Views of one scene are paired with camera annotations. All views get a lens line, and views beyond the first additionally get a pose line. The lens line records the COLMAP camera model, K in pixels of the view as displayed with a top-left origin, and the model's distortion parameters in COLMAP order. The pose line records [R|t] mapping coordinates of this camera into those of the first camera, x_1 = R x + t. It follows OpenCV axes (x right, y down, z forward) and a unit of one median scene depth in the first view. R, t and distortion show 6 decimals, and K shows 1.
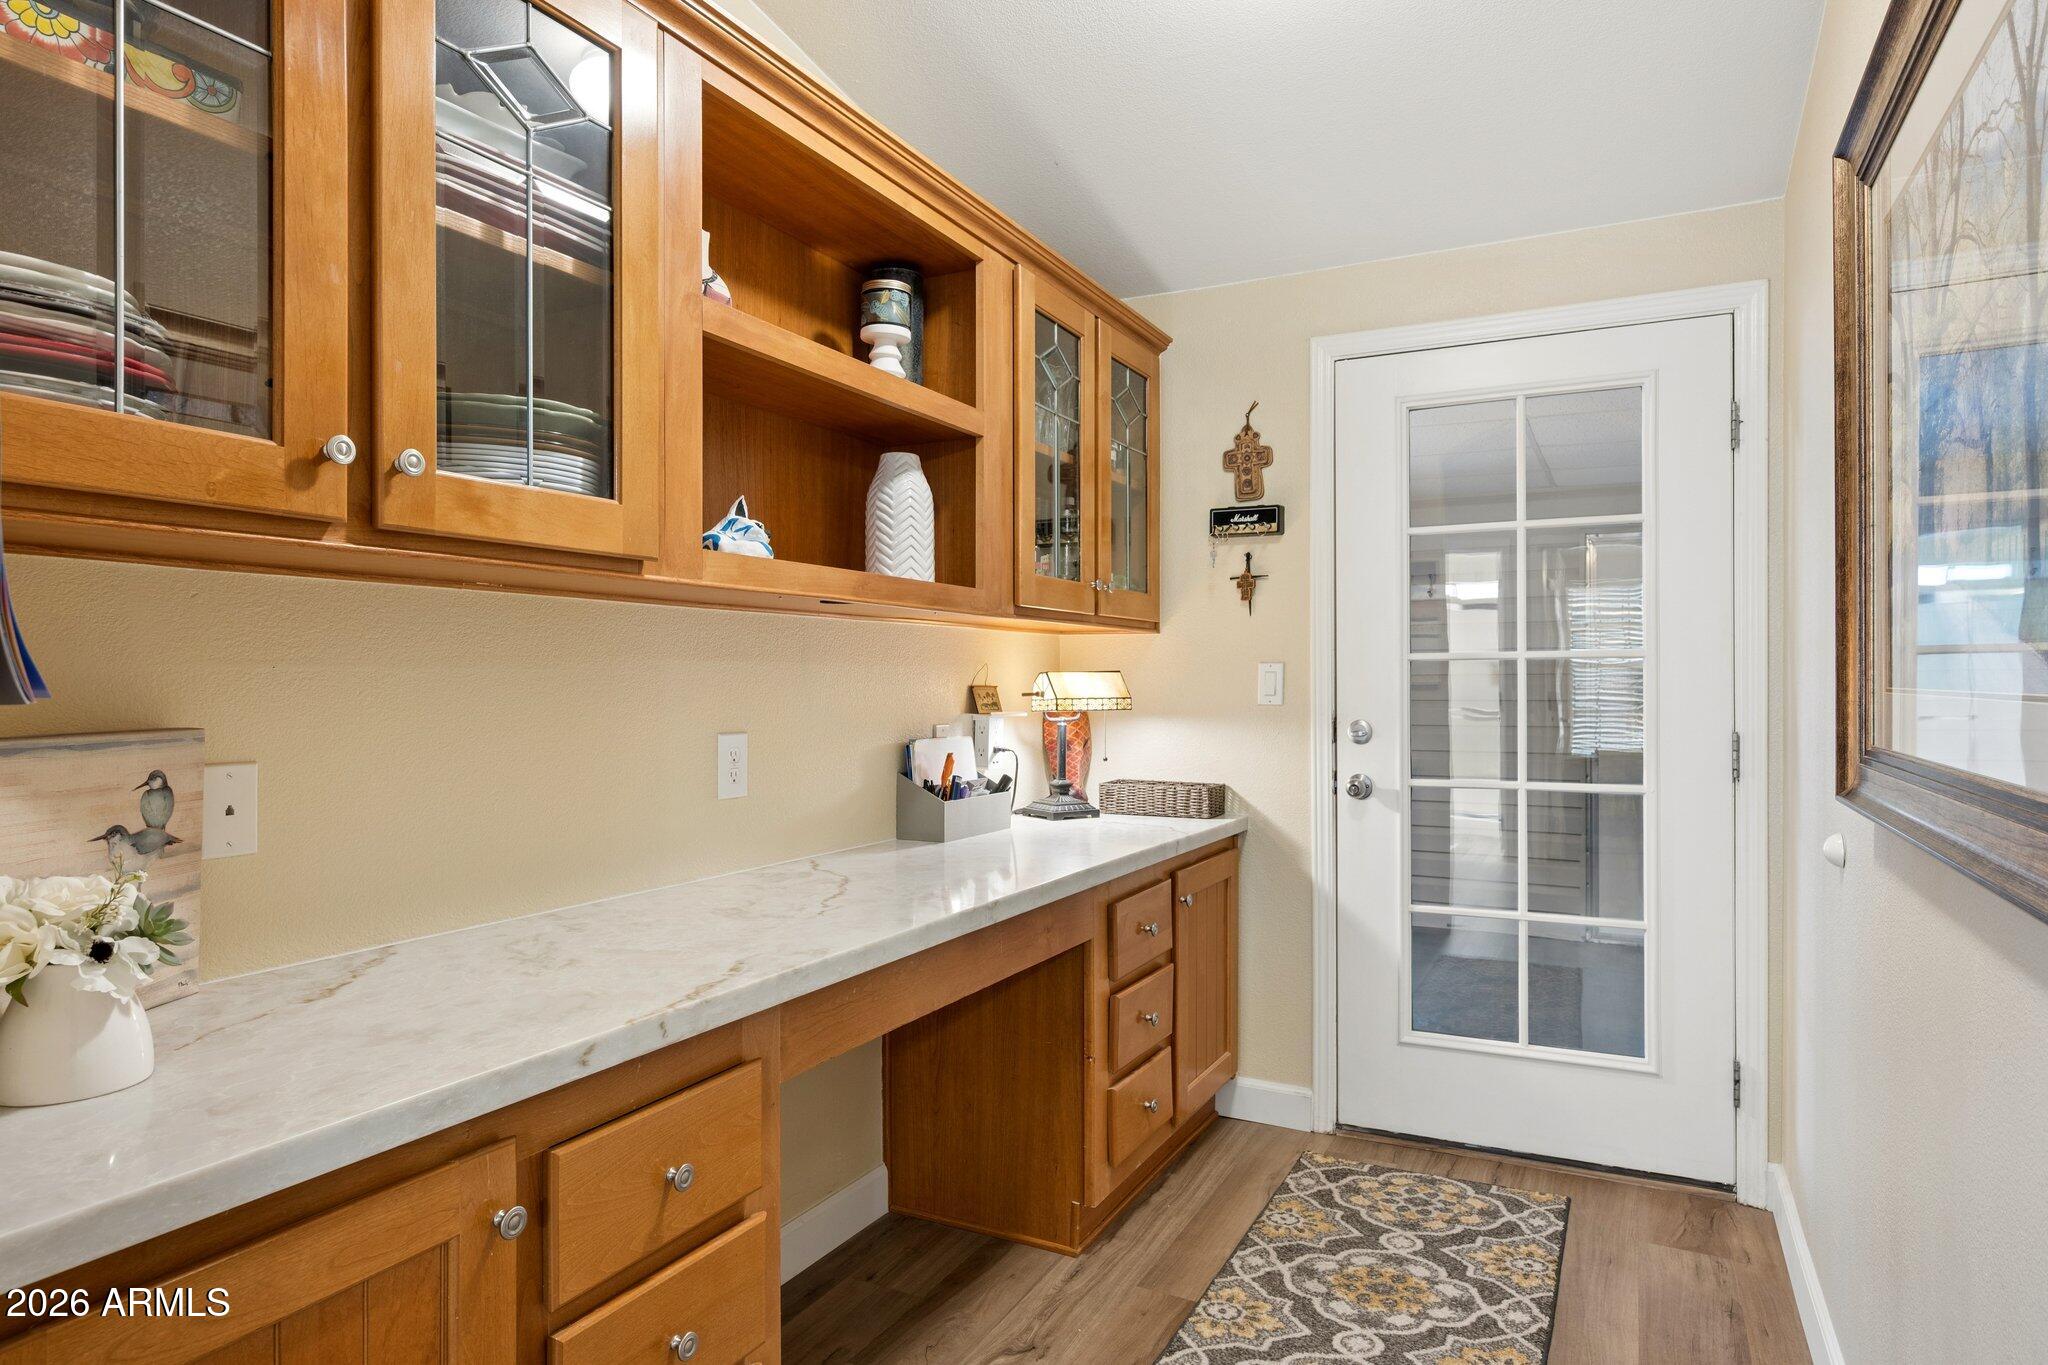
lens RADIAL K [[1193.3, 0, 1016.4], [0, 1193.3, 686.6], [0, 0, 1]] dist [0.001926, 0.000864]
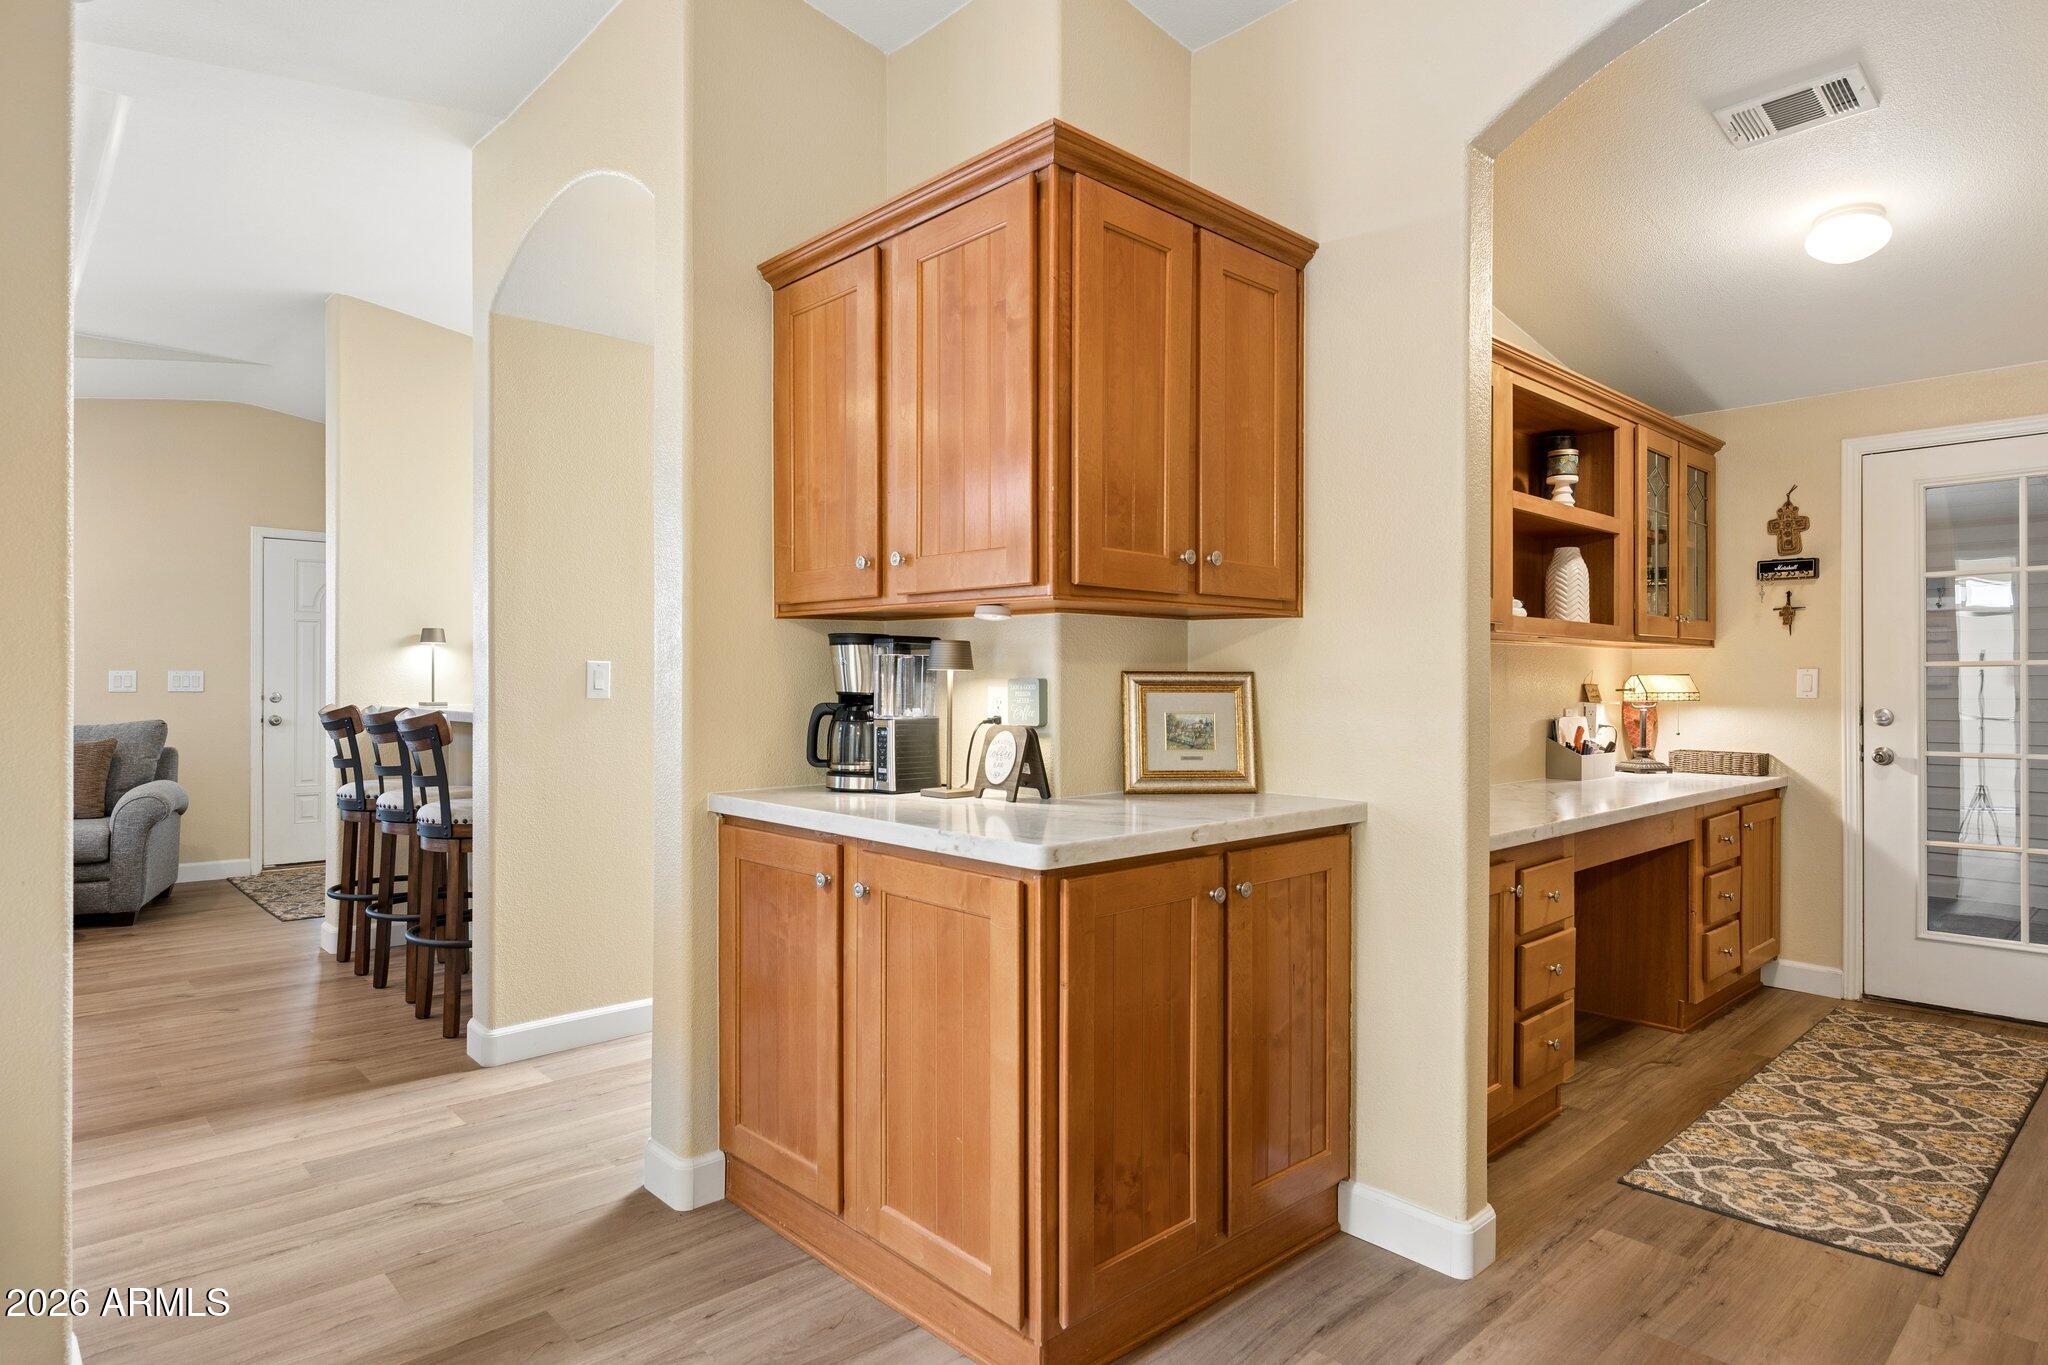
lens RADIAL K [[1144.5, 0, 1020.3], [0, 1144.5, 684.7], [0, 0, 1]] dist [0.005469, -0.002330]
pose [[0.944016, 0.002076, -0.329894, -0.241228], [-0.002186, 0.999998, 0.000038, 0.001453], [0.329894, 0.000685, 0.944018, -0.653063]]
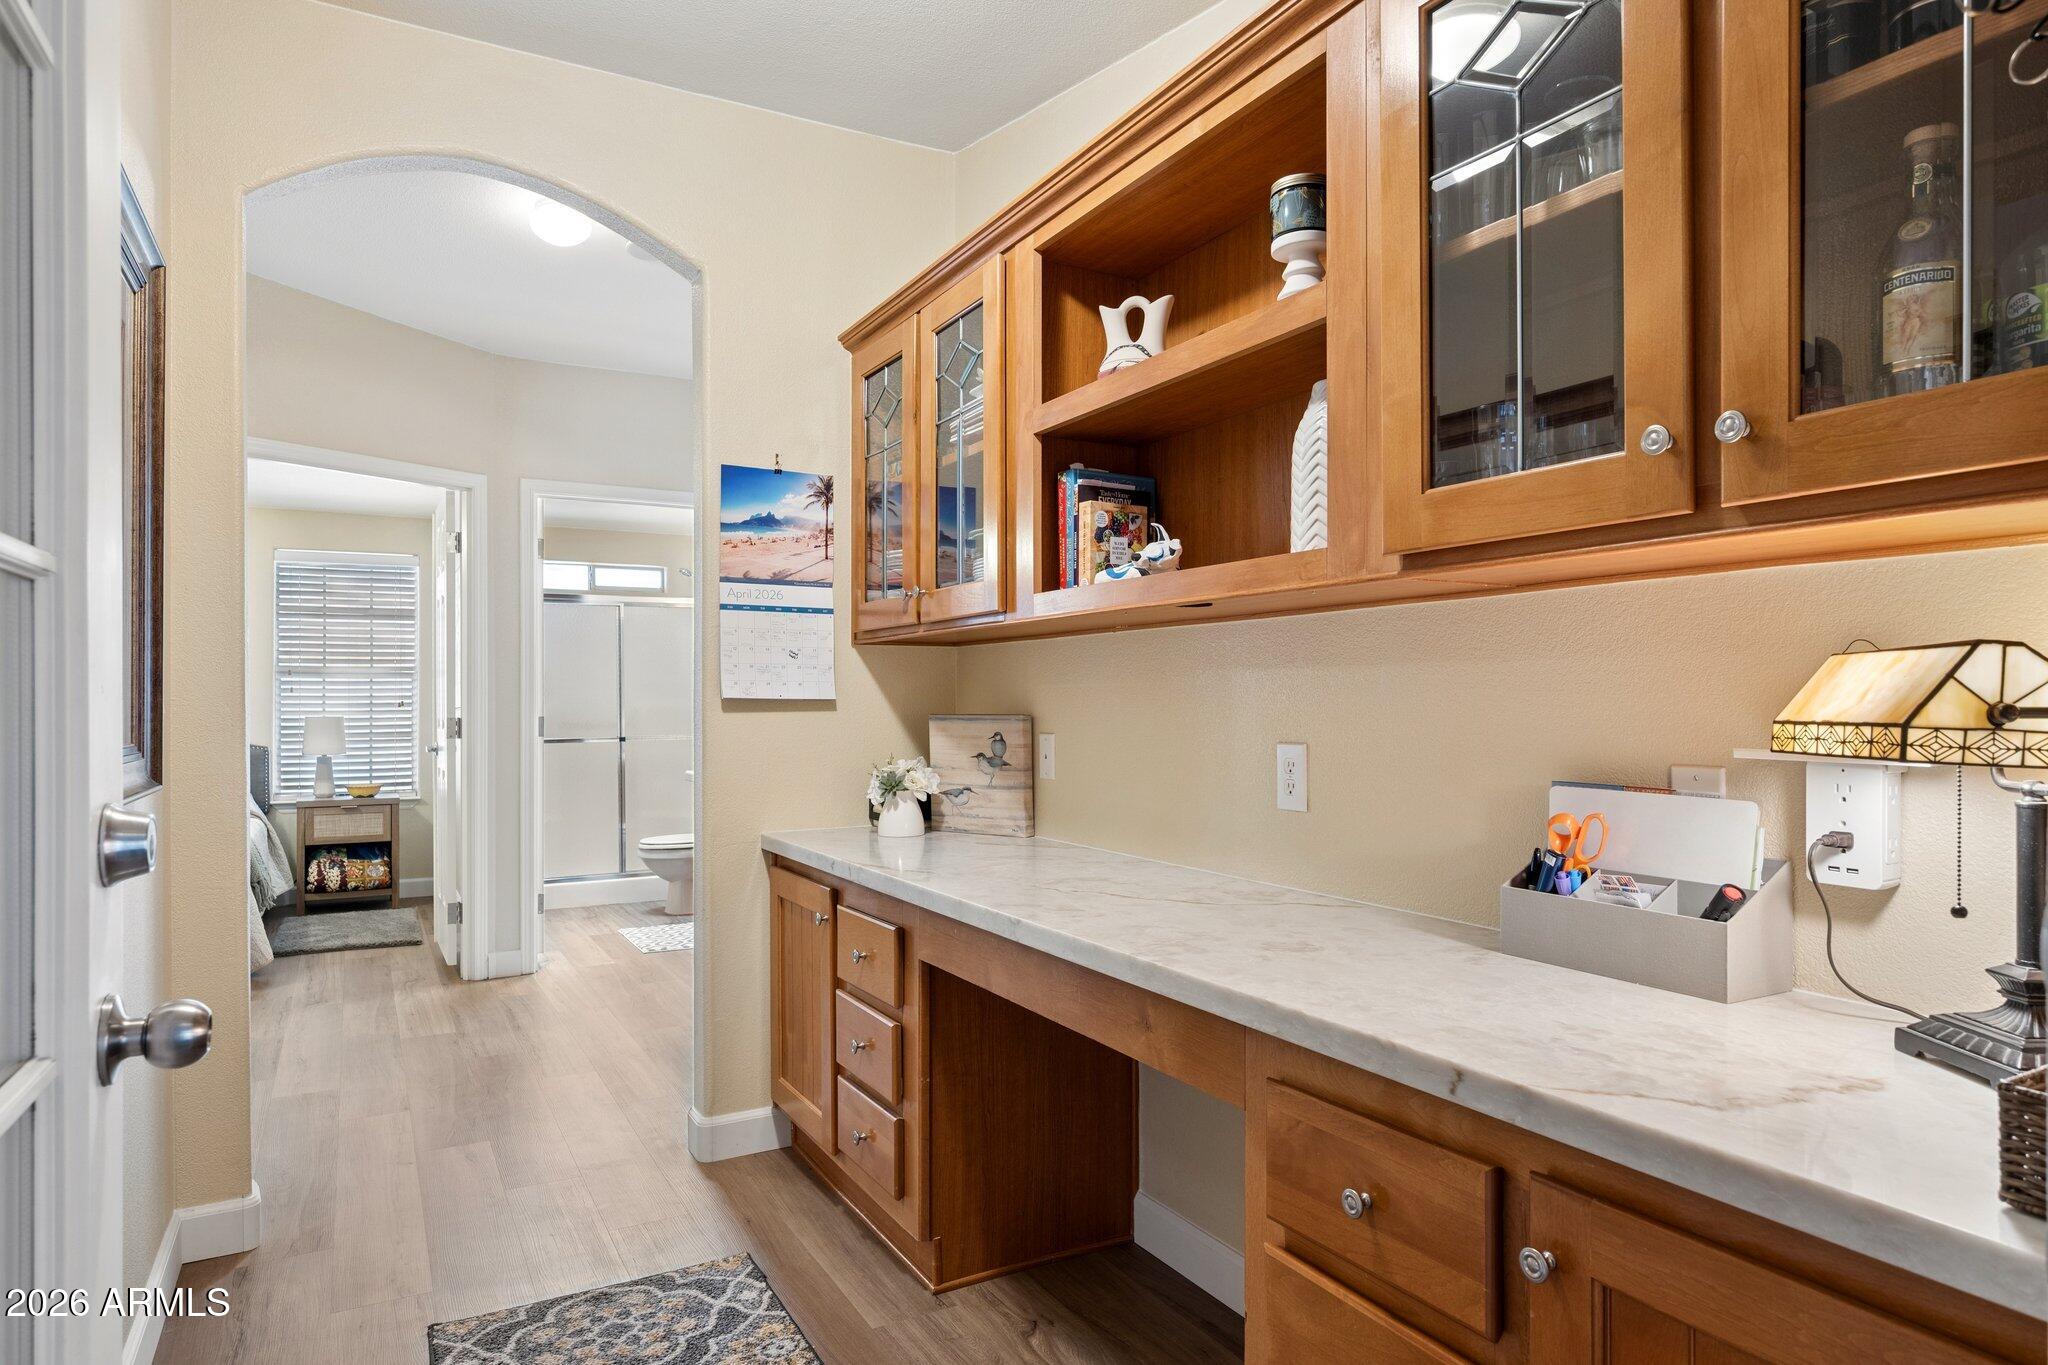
lens RADIAL K [[1193.3, 0, 1016.9], [0, 1193.3, 683.4], [0, 0, 1]] dist [0.001926, 0.000864]
pose [[-0.549762, -0.010096, -0.835260, 0.499947], [0.000511, 0.999923, -0.012422, 0.001943], [0.835321, -0.007256, -0.549714, 0.965349]]
